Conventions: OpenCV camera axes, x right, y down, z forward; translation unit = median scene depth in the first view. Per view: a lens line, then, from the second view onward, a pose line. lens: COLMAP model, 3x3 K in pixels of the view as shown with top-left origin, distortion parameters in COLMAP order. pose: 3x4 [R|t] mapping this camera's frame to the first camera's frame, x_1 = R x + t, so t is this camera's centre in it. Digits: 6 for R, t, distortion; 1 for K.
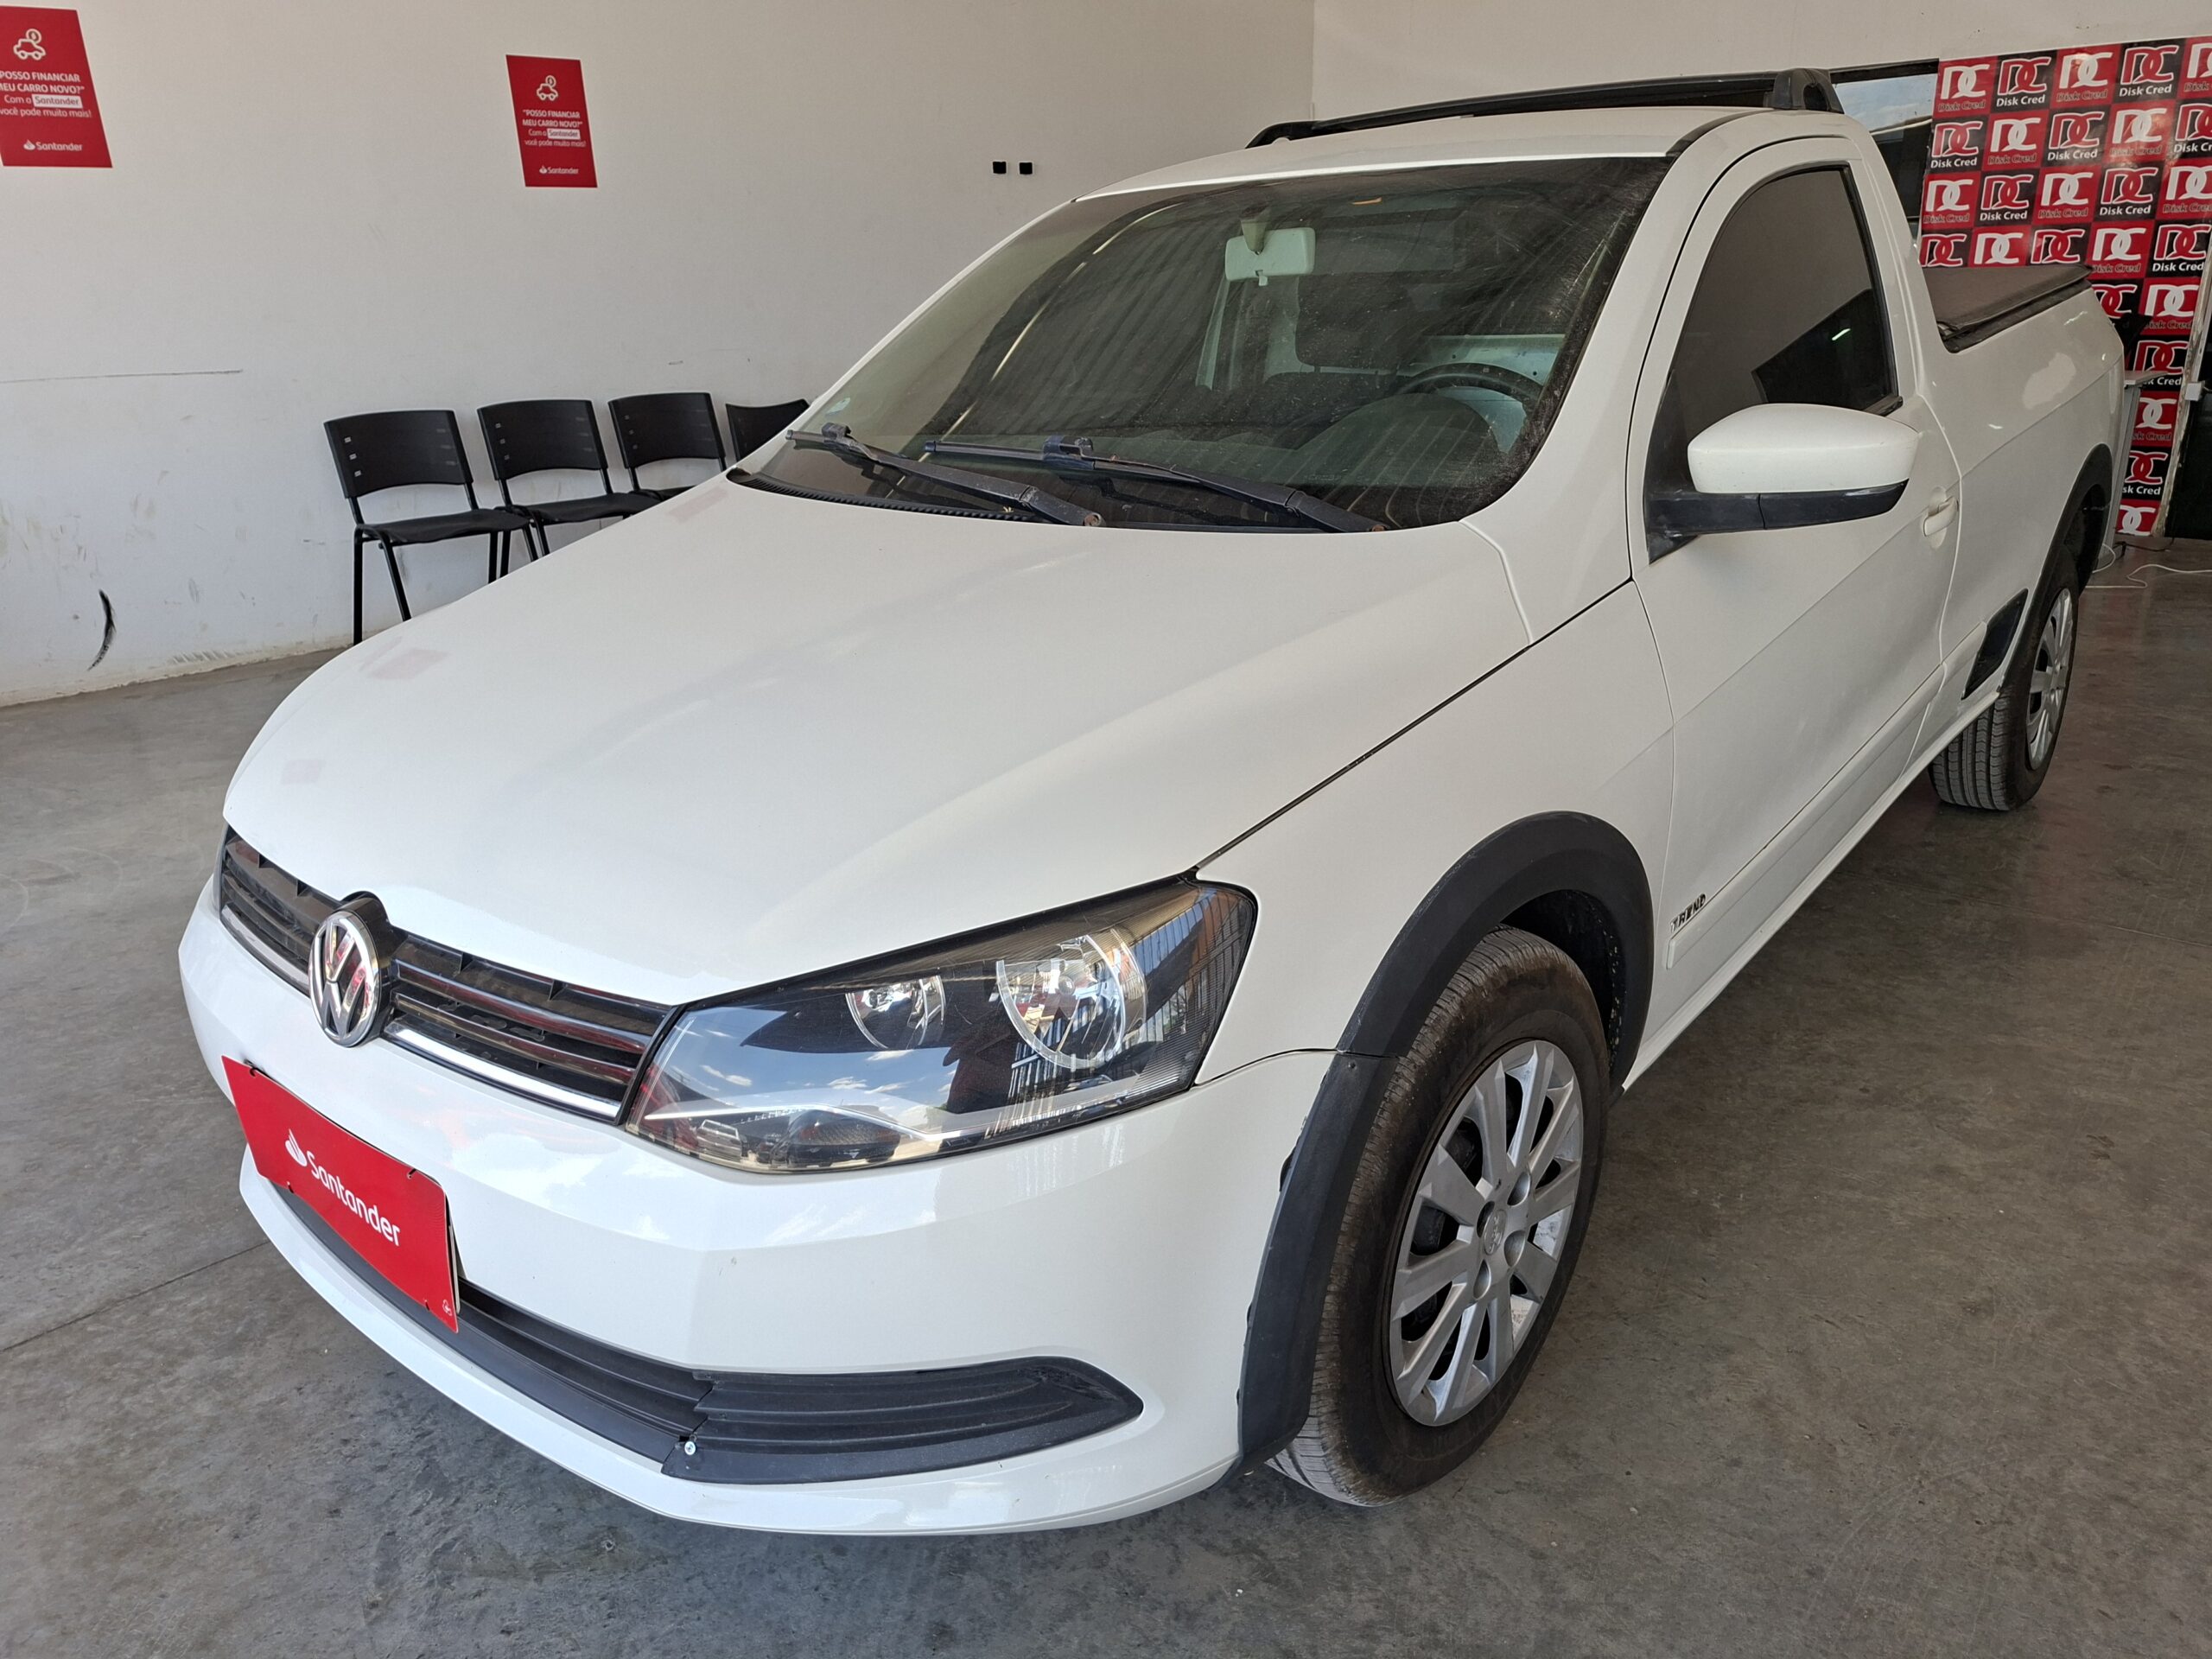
lens RADIAL K [[1557.3, 0, 1104.0], [0, 1557.3, 845.0], [0, 0, 1]] dist [0.086274, -0.101248]
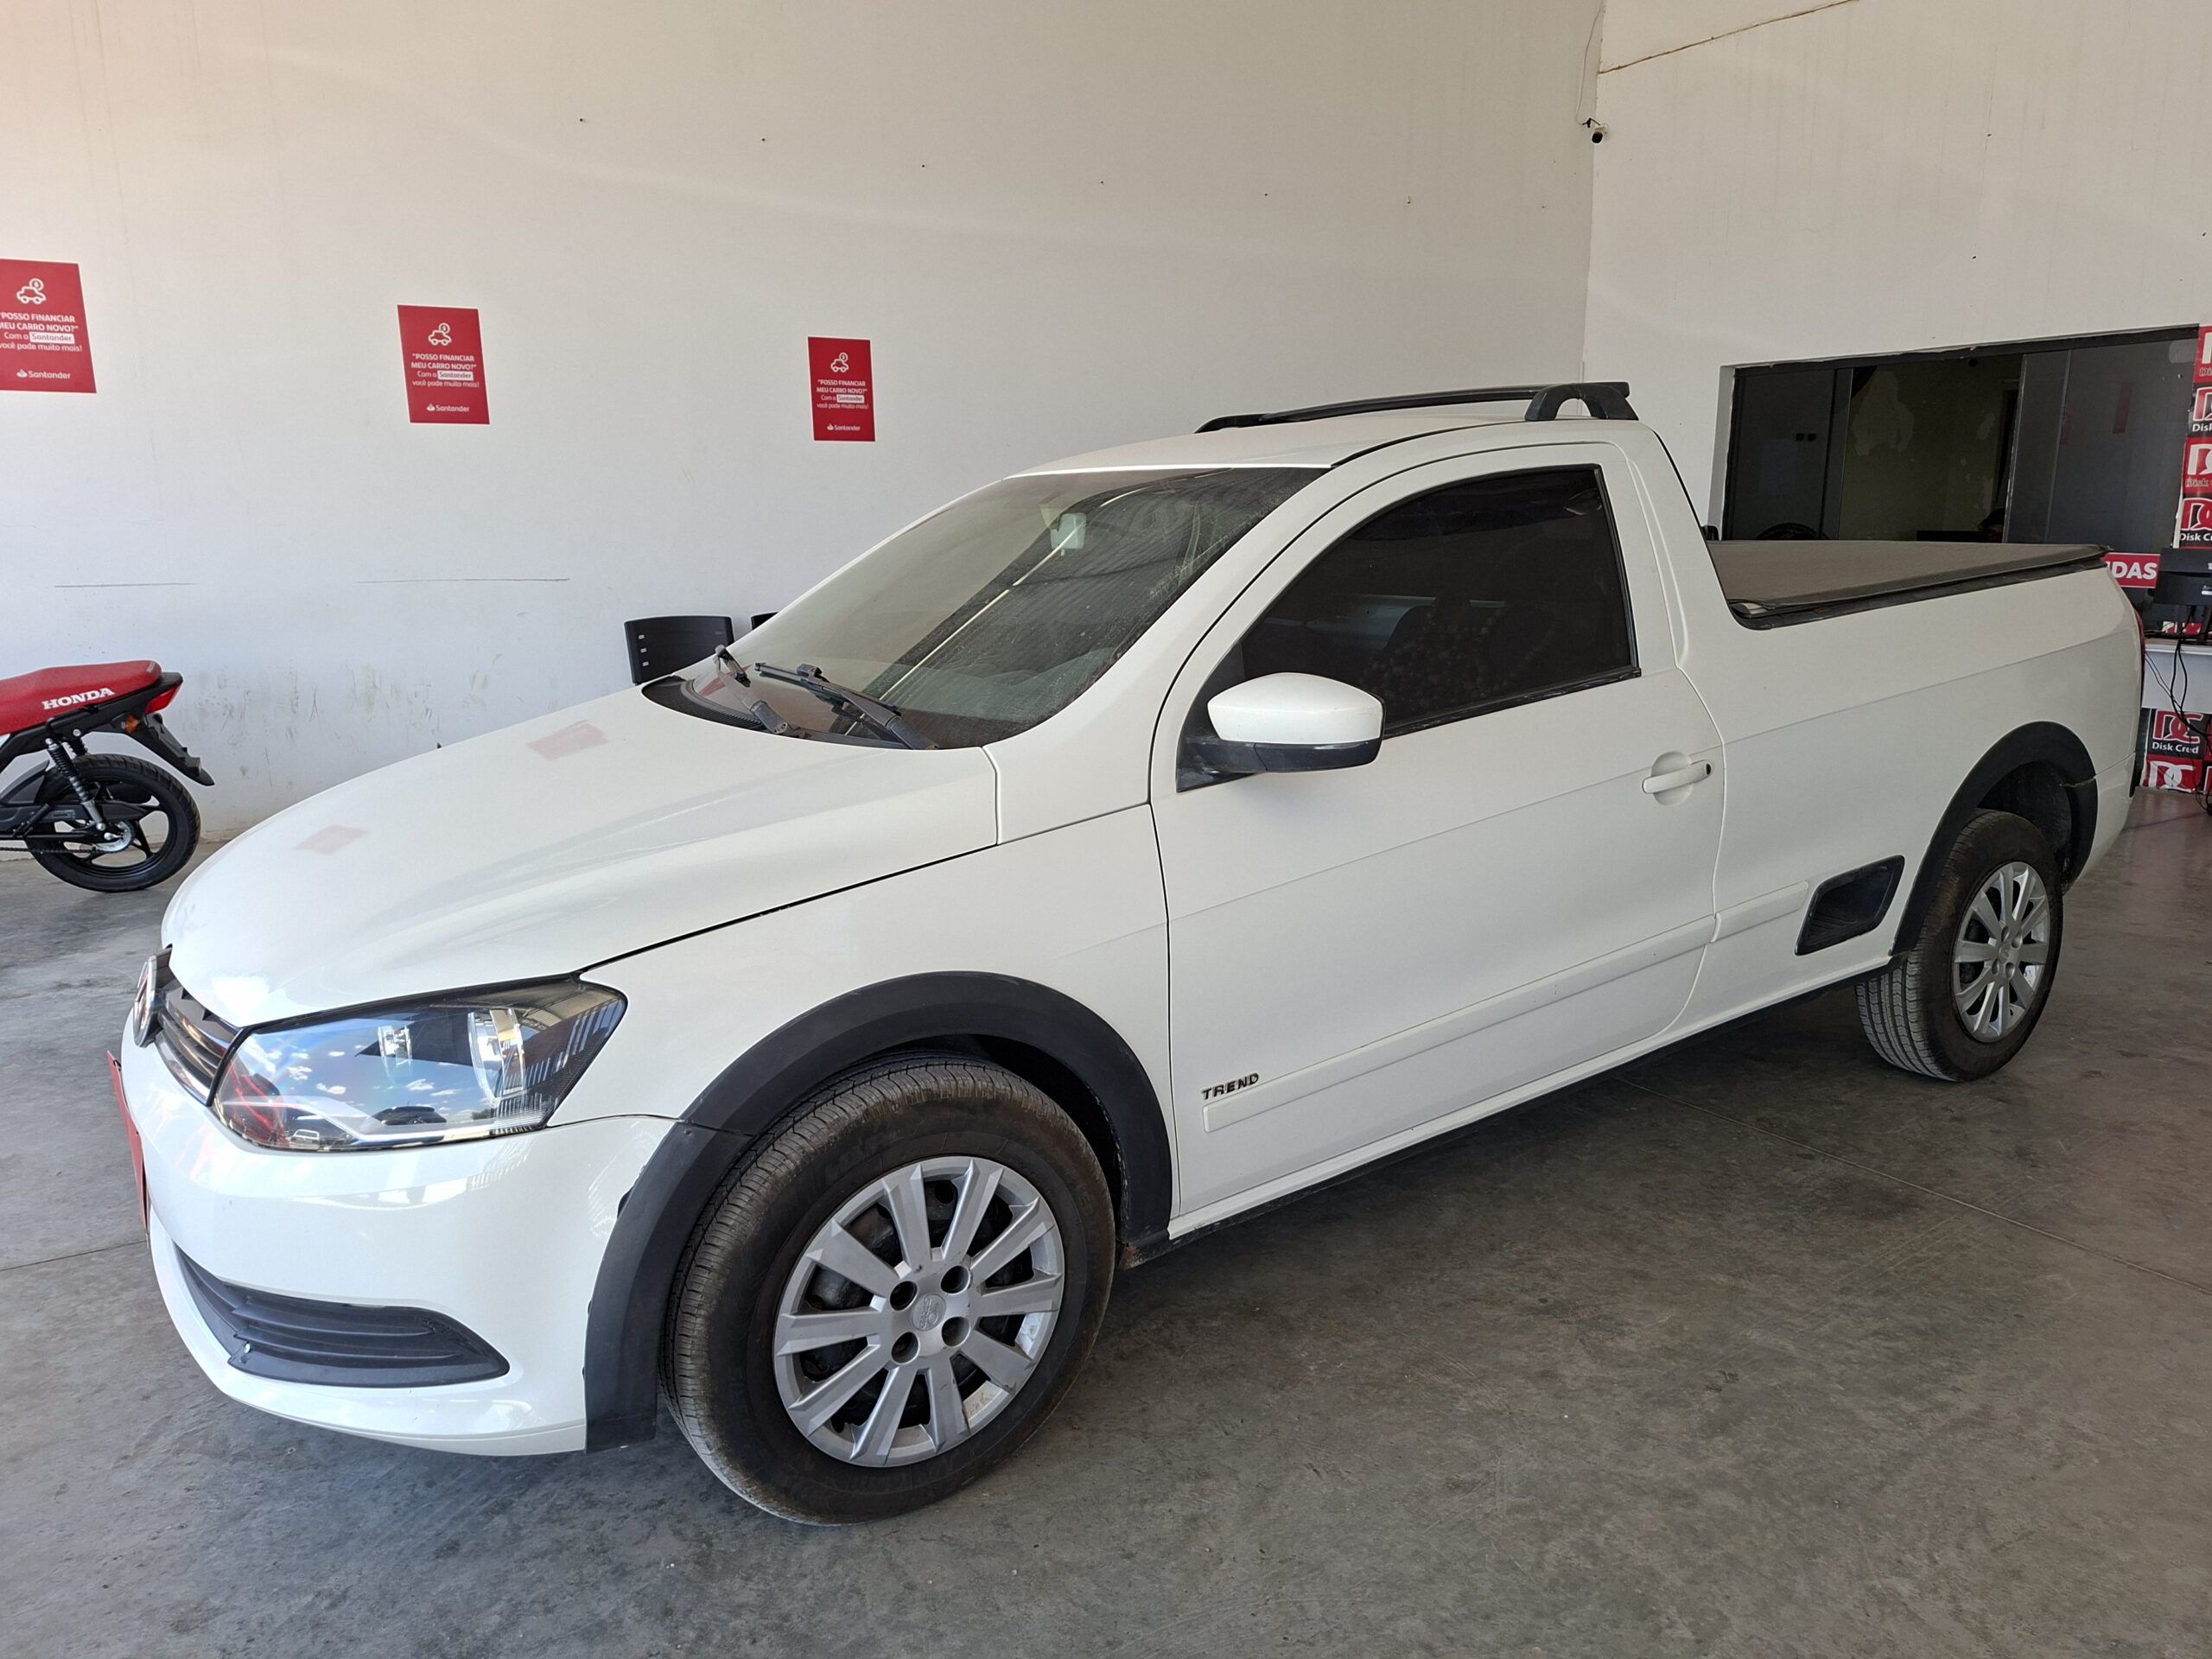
lens RADIAL K [[1557.3, 0, 1104.0], [0, 1557.3, 845.0], [0, 0, 1]] dist [0.086274, -0.101248]
pose [[0.962748, 0.078606, -0.258723, 0.620932], [-0.111194, 0.987259, -0.113820, 0.007967], [0.246480, 0.138349, 0.959222, -0.184976]]
